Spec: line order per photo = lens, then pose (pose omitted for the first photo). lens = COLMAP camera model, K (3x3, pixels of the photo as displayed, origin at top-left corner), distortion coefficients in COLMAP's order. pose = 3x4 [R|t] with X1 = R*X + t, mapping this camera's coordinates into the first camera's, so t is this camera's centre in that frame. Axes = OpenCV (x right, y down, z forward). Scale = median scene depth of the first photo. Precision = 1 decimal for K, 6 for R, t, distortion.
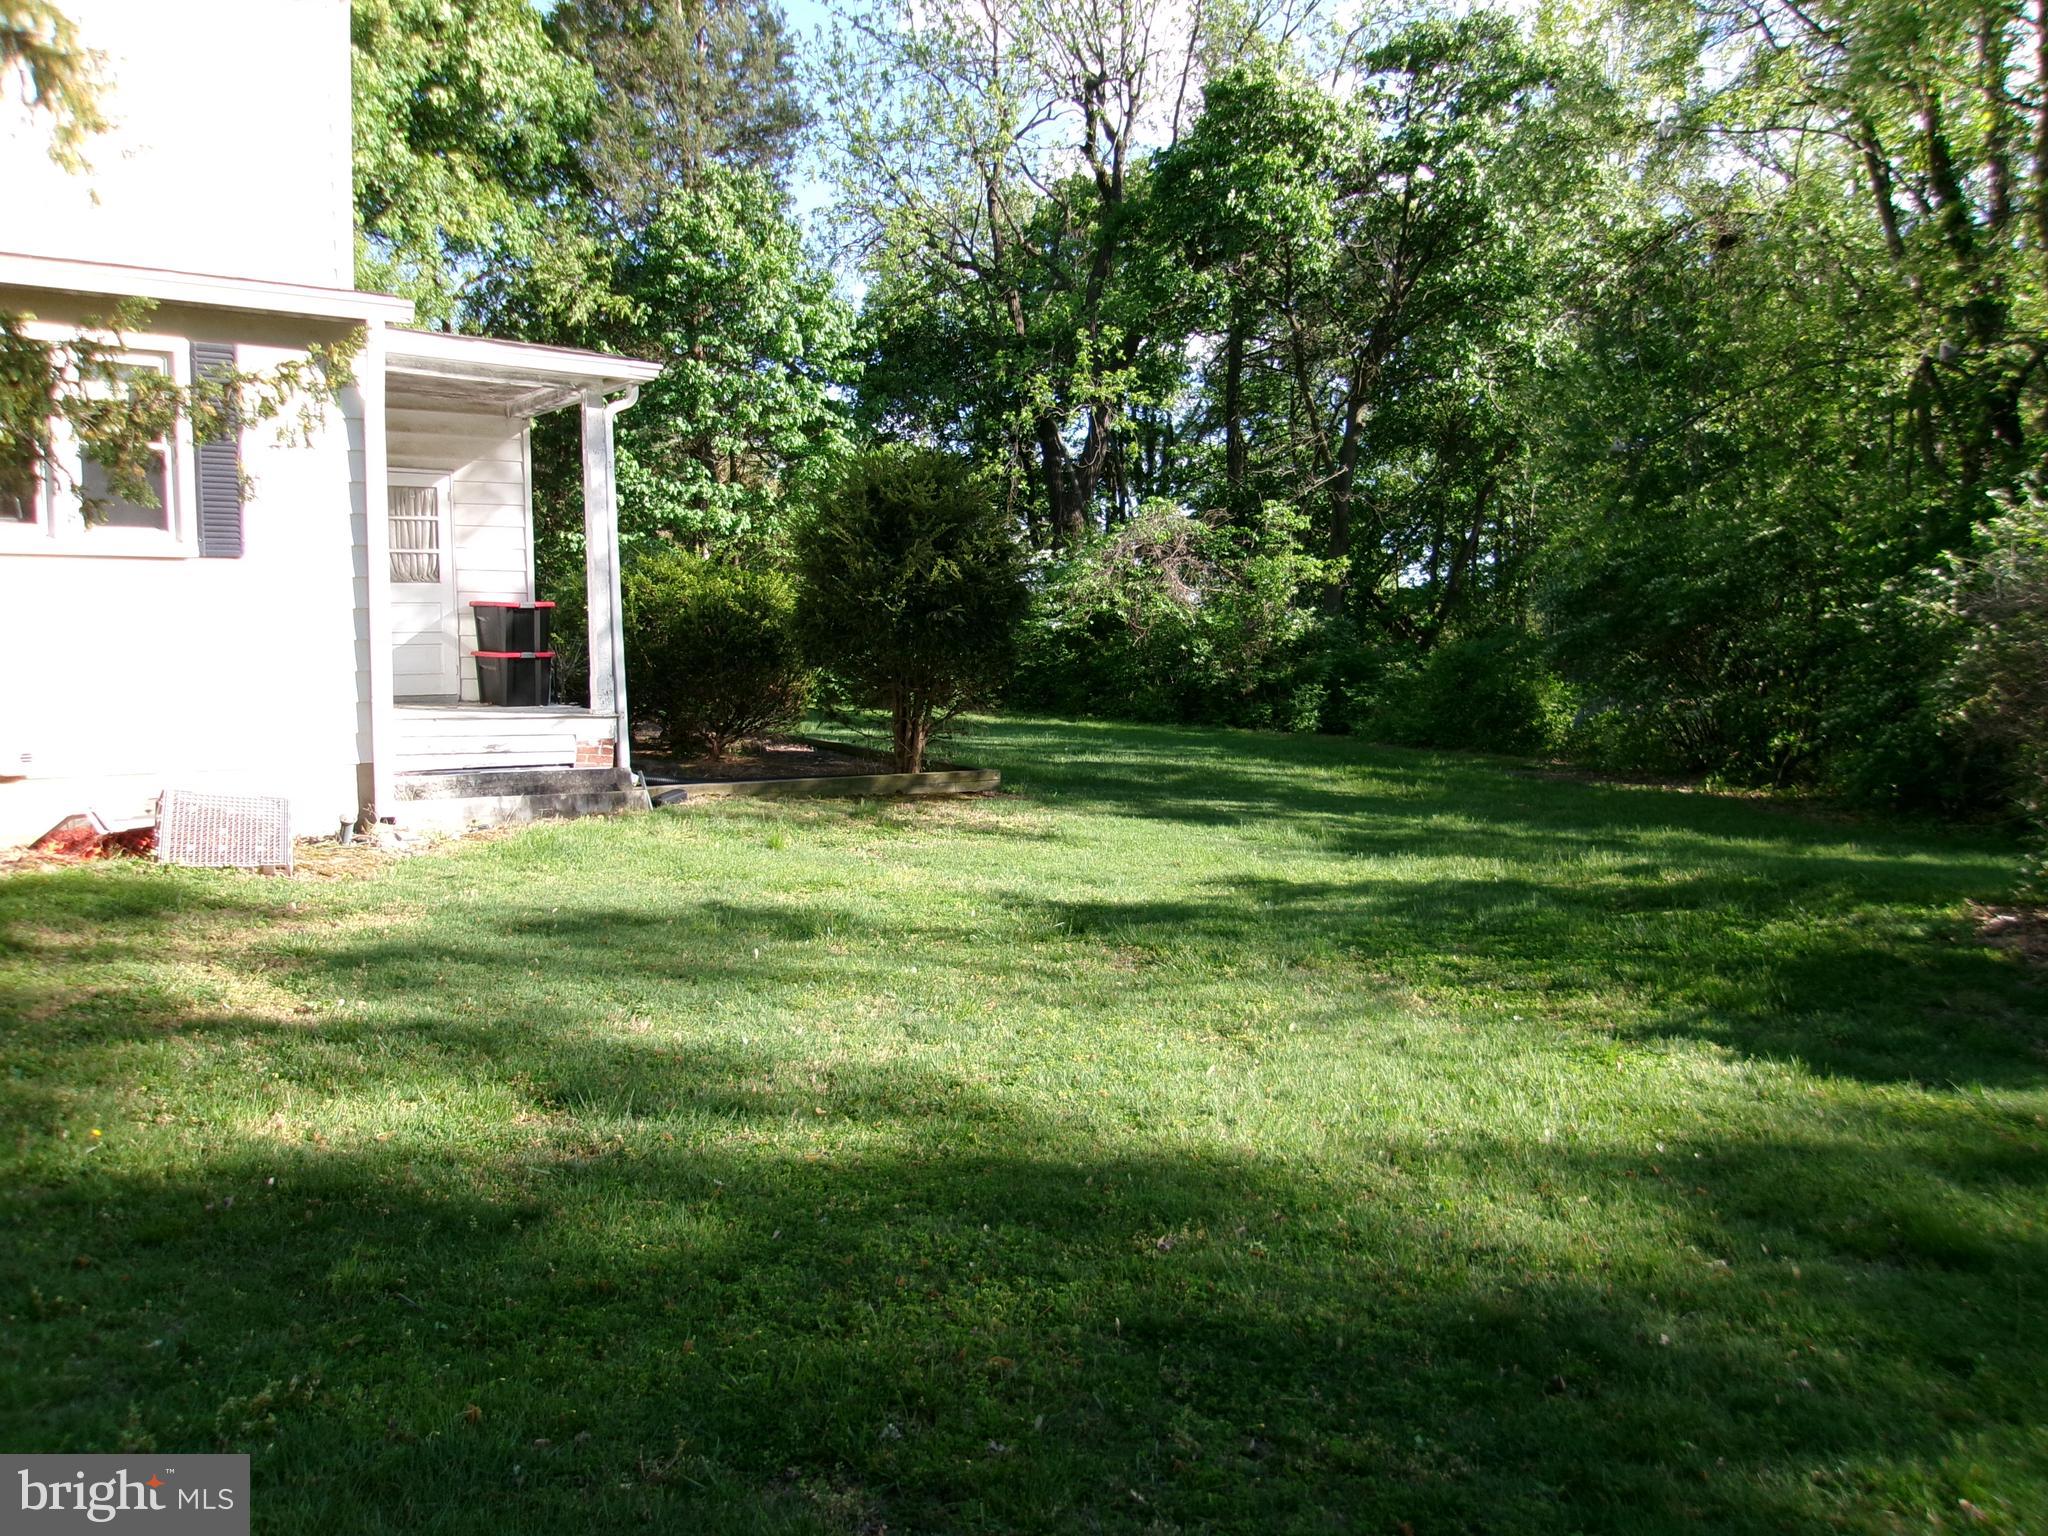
lens RADIAL K [[1572.8, 0, 1024.0], [0, 1572.8, 768.0], [0, 0, 1]] dist [-0.038151, 0.050729]
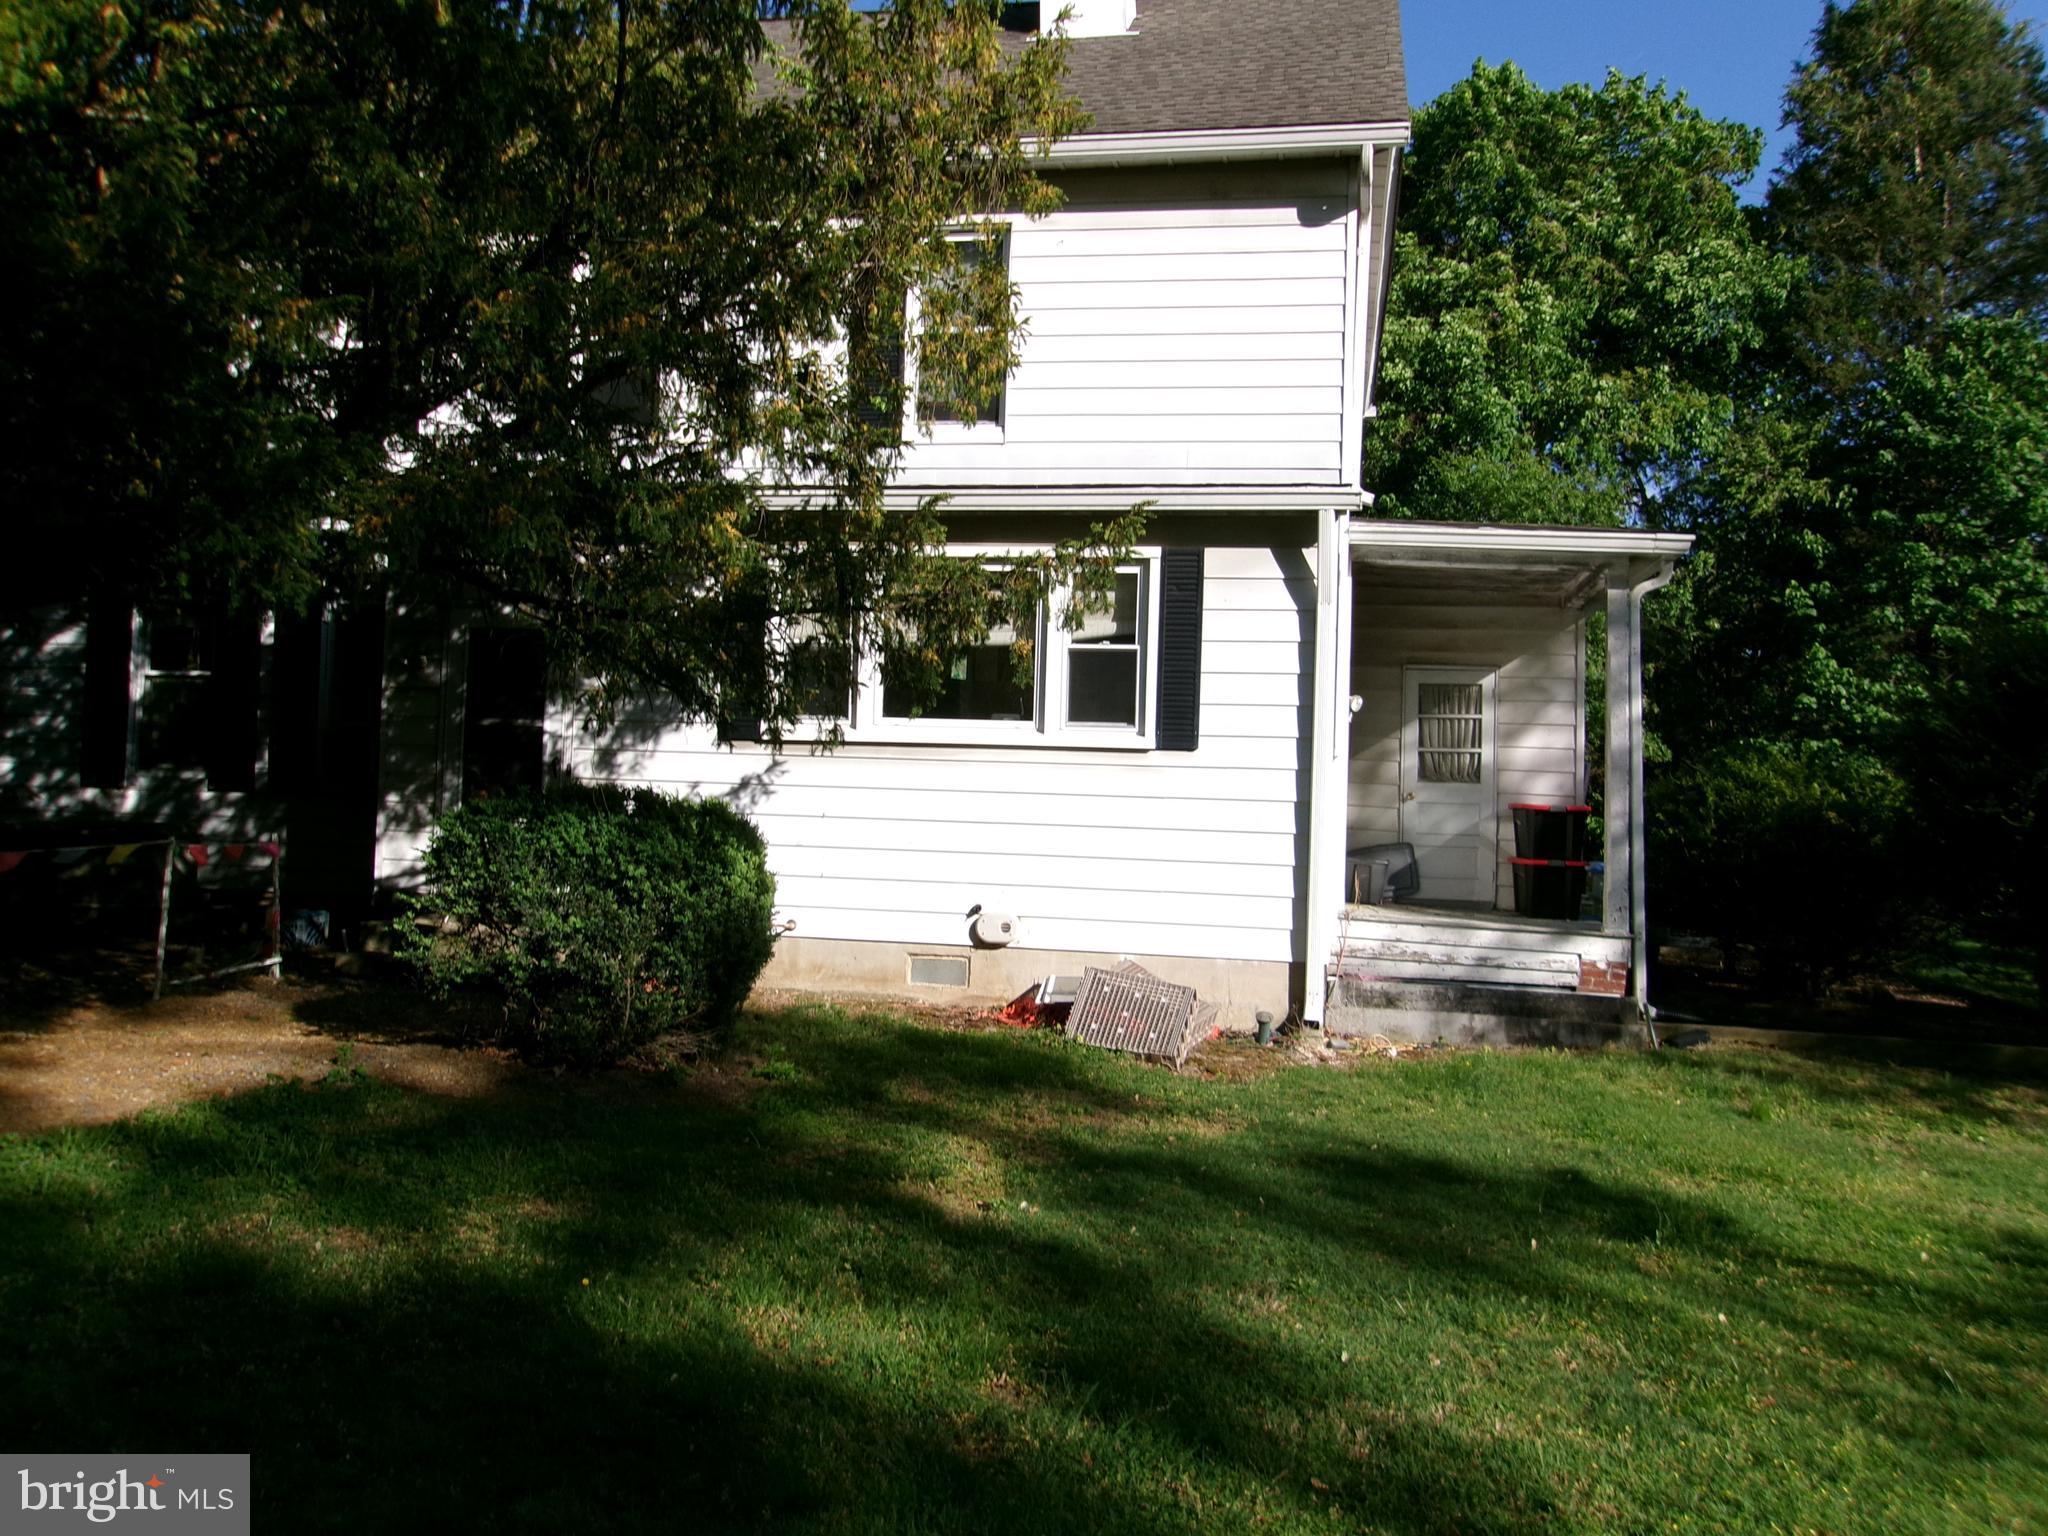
lens RADIAL K [[1572.8, 0, 1024.0], [0, 1572.8, 768.0], [0, 0, 1]] dist [-0.038151, 0.050729]
pose [[0.714005, 0.003919, -0.700129, 0.099327], [-0.099584, 0.990386, -0.096014, -0.008522], [0.693022, 0.138276, 0.707531, 0.134151]]
